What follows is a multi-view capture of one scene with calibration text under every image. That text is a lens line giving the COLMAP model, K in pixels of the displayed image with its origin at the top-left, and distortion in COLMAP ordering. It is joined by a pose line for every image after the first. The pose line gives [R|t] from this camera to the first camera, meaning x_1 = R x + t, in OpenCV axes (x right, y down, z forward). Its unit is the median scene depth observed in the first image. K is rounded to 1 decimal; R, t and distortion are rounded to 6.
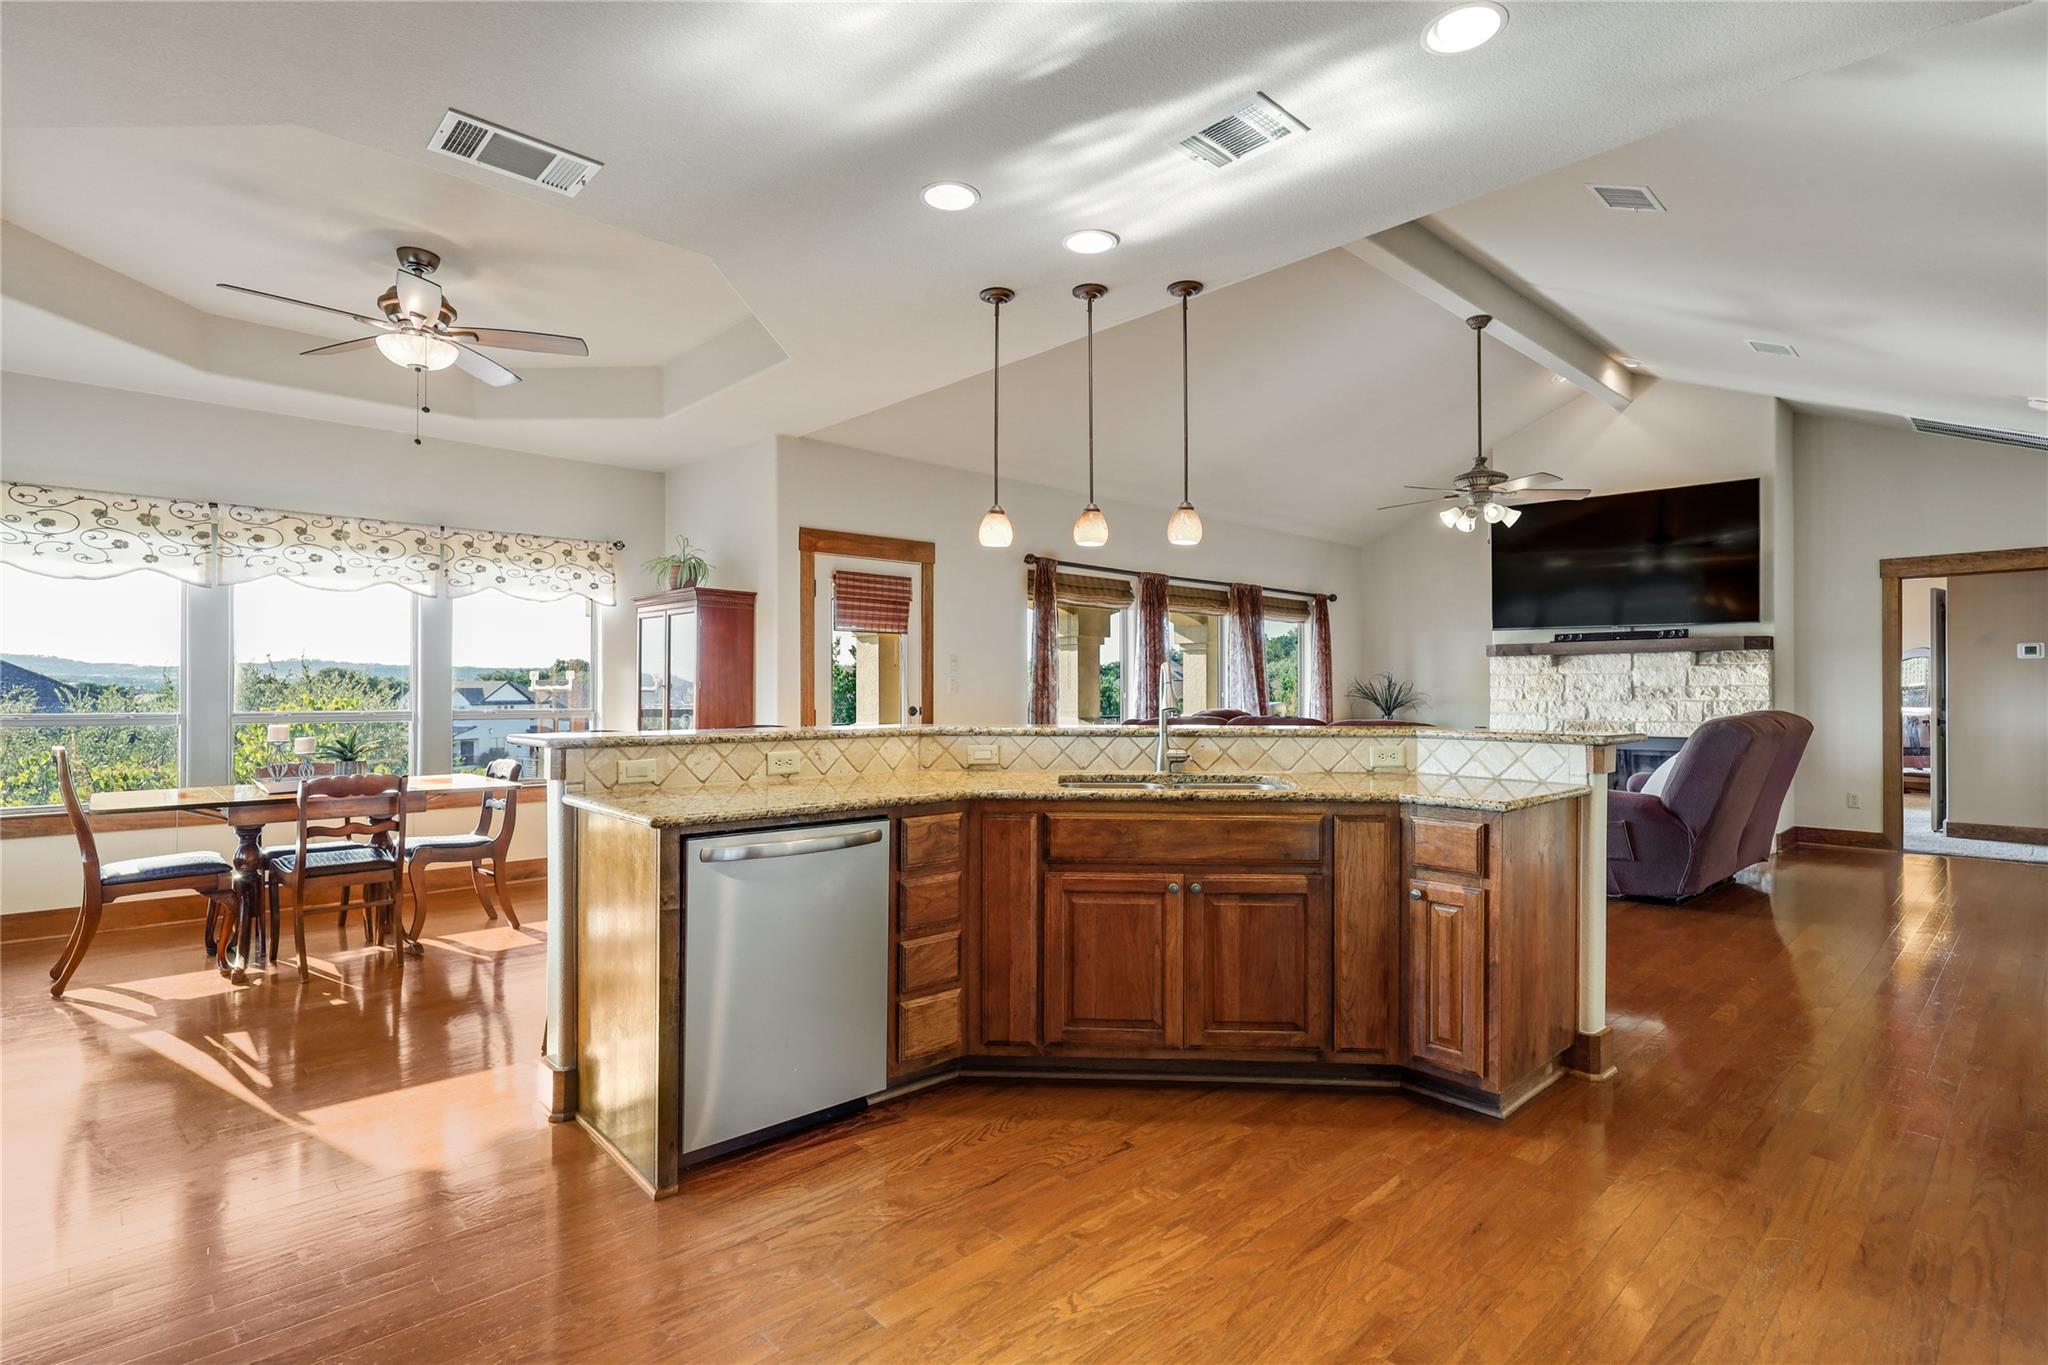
lens RADIAL K [[968.3, 0, 1024.0], [0, 968.3, 682.5], [0, 0, 1]] dist [-0.002950, -0.000463]
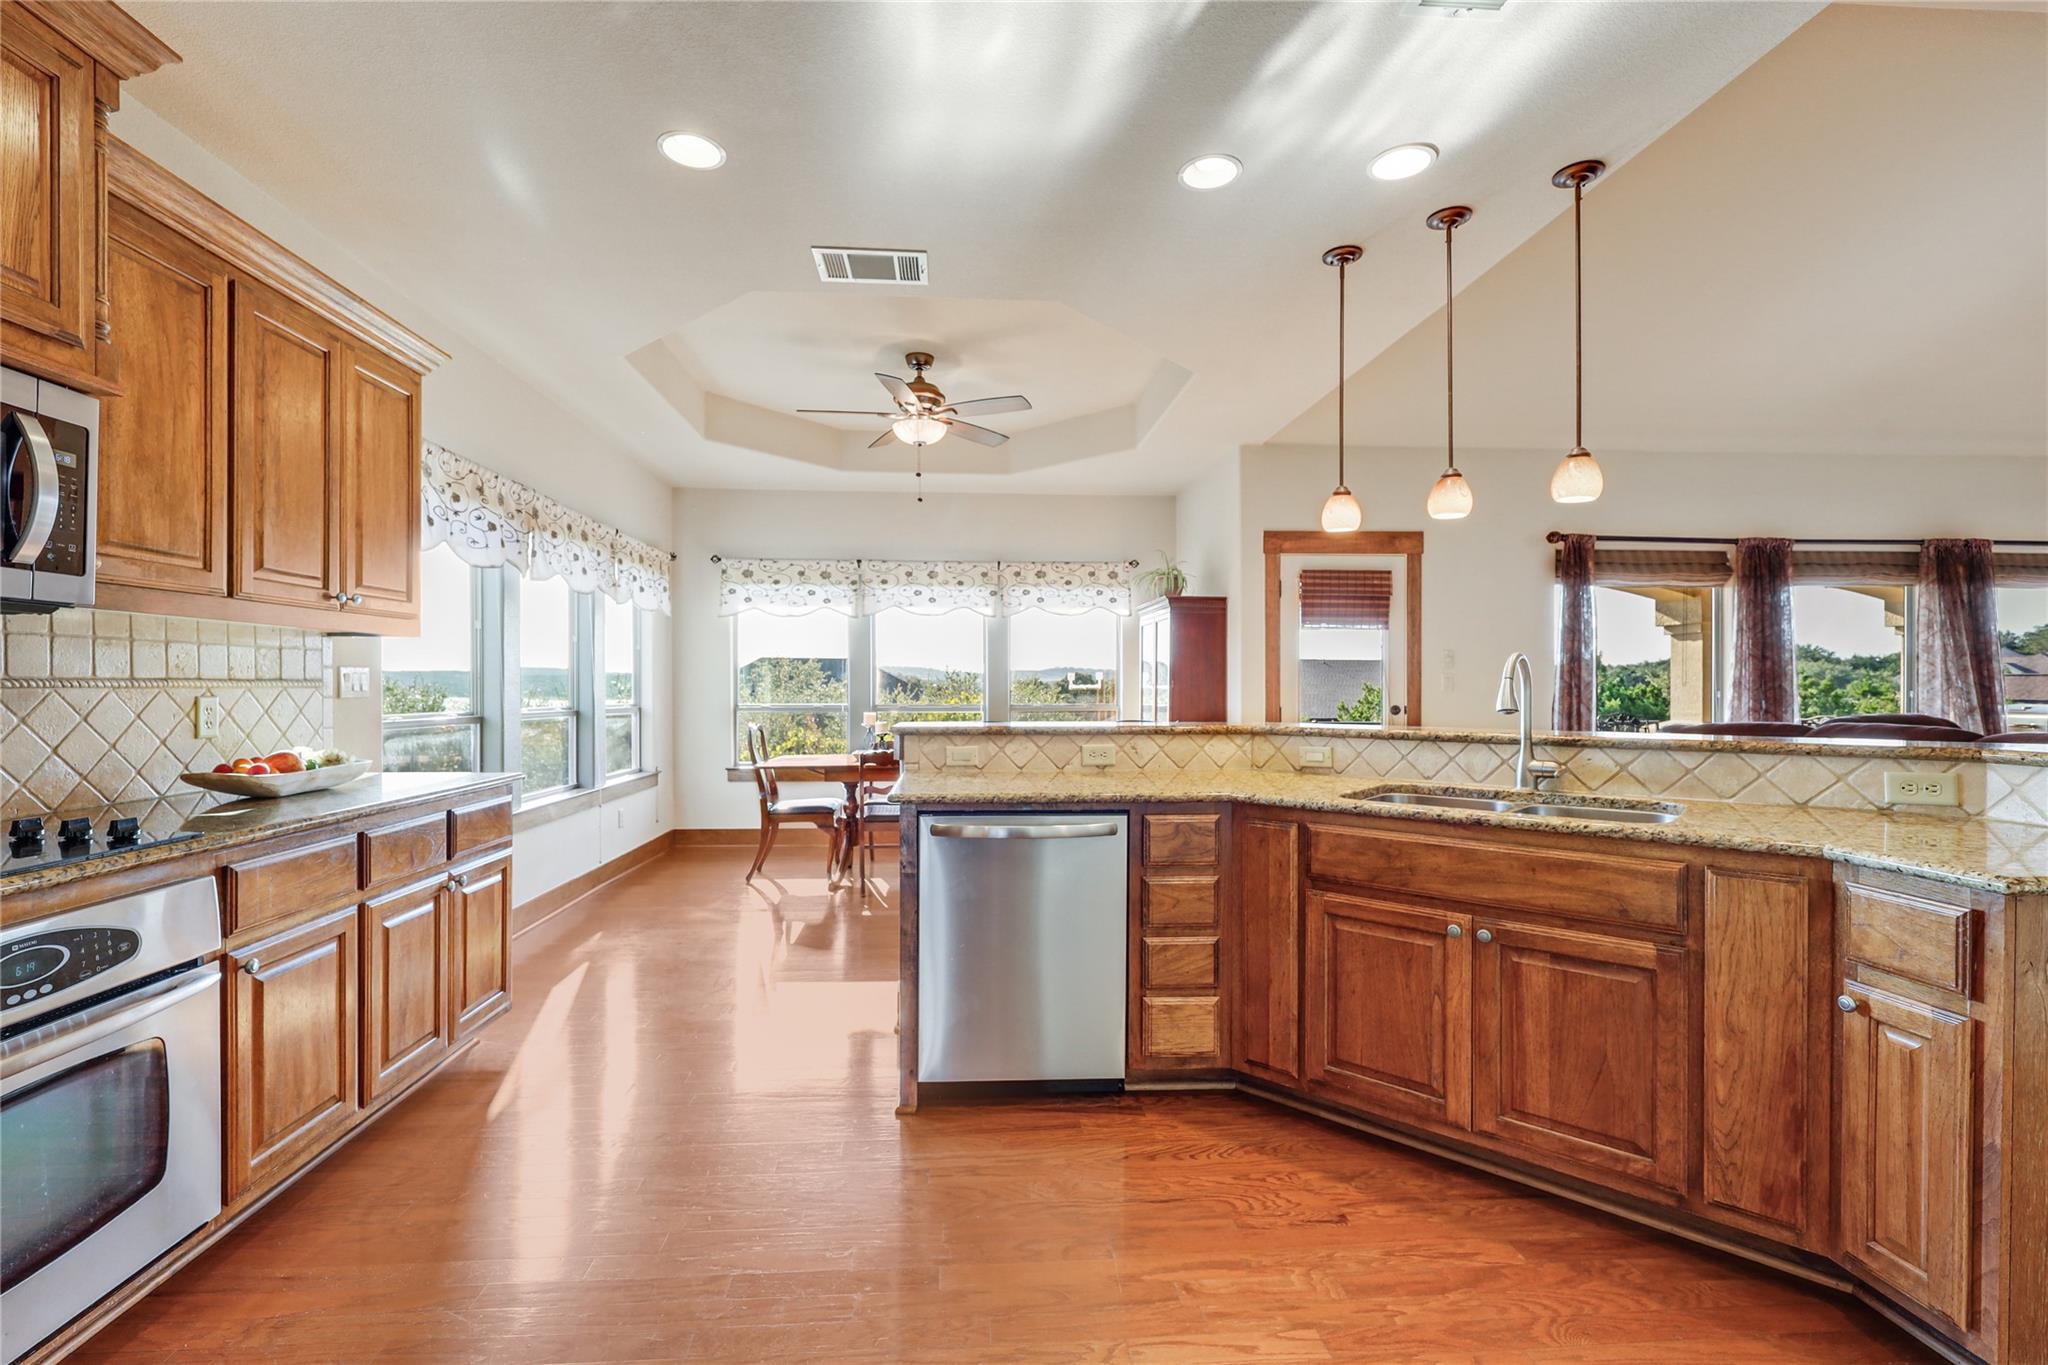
lens RADIAL K [[892.0, 0, 1019.1], [0, 892.0, 692.6], [0, 0, 1]] dist [0.000318, 0.000014]
pose [[0.779048, 0.001863, -0.626962, 0.334900], [0.005433, 0.999938, 0.009721, 0.003283], [0.626941, -0.010979, 0.778989, 0.187382]]
